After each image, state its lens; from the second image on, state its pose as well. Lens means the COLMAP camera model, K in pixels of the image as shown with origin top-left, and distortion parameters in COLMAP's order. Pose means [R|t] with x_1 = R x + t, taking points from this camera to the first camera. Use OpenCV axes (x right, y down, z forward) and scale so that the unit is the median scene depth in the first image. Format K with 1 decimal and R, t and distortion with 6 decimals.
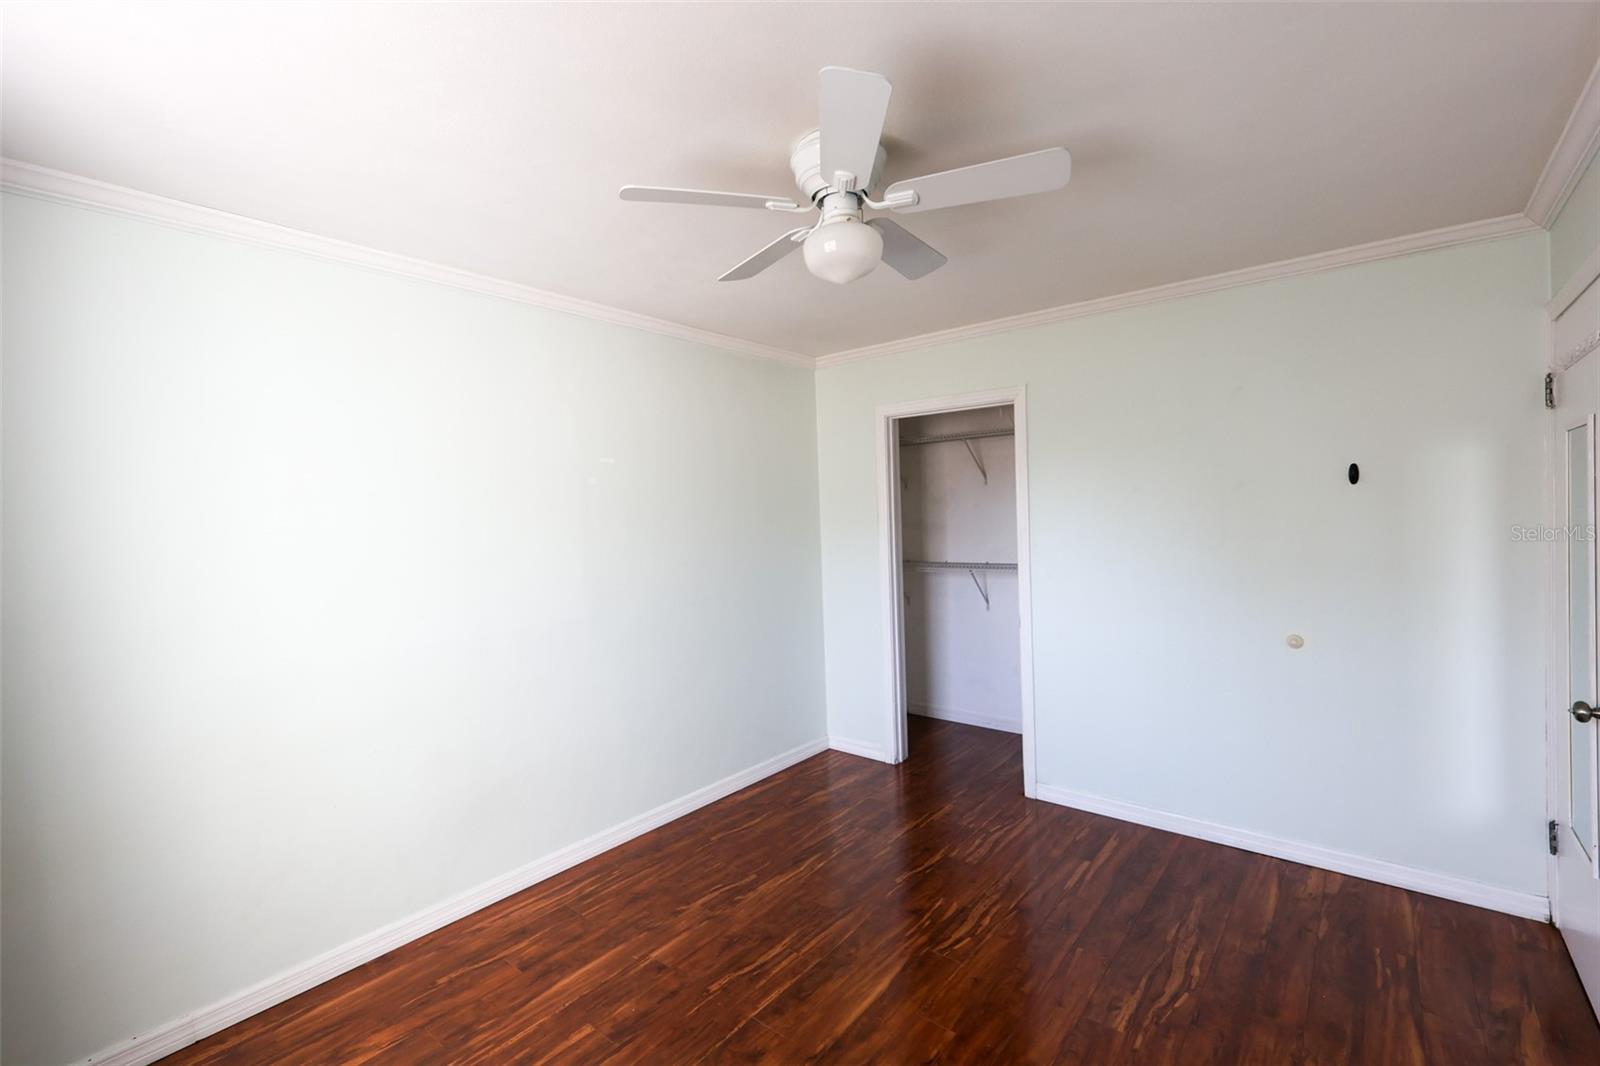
lens RADIAL K [[689.7, 0, 800.3], [0, 689.7, 534.9], [0, 0, 1]] dist [0.001027, 0.000899]
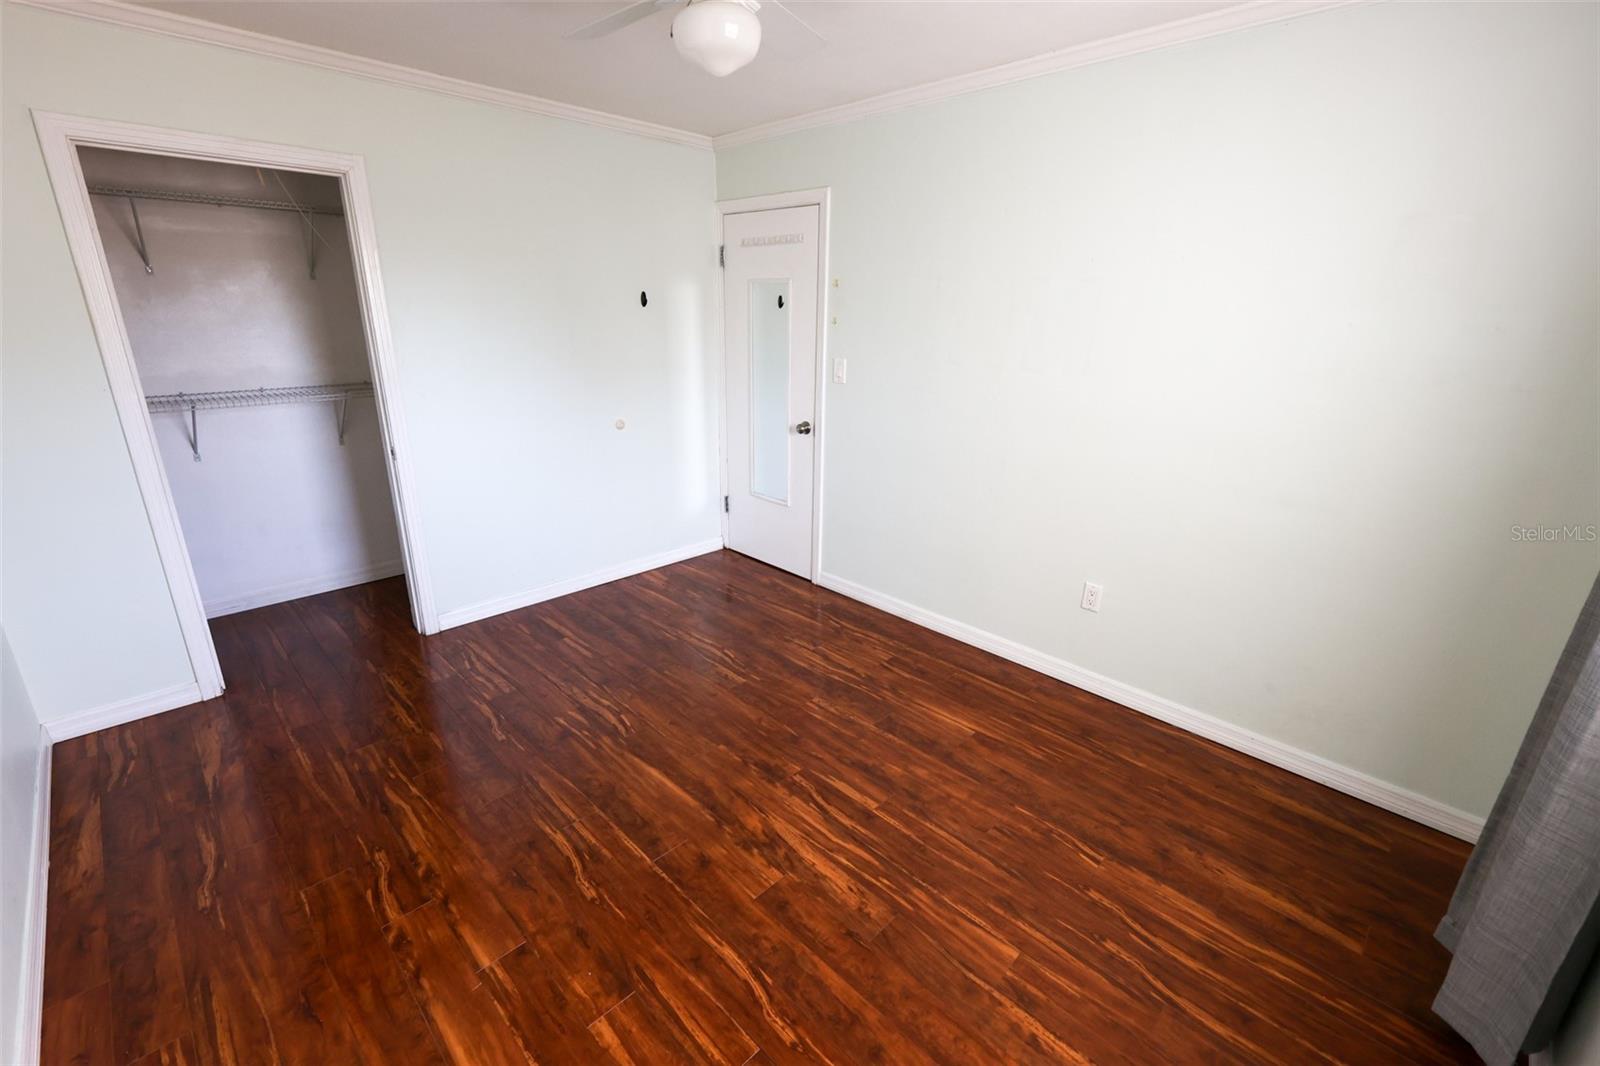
lens RADIAL K [[689.7, 0, 799.9], [0, 689.7, 532.7], [0, 0, 1]] dist [0.001027, 0.000899]
pose [[0.094388, -0.283965, 0.954178, -0.720288], [0.011264, 0.958700, 0.284196, -0.030750], [-0.995472, -0.016077, 0.093689, 0.585649]]
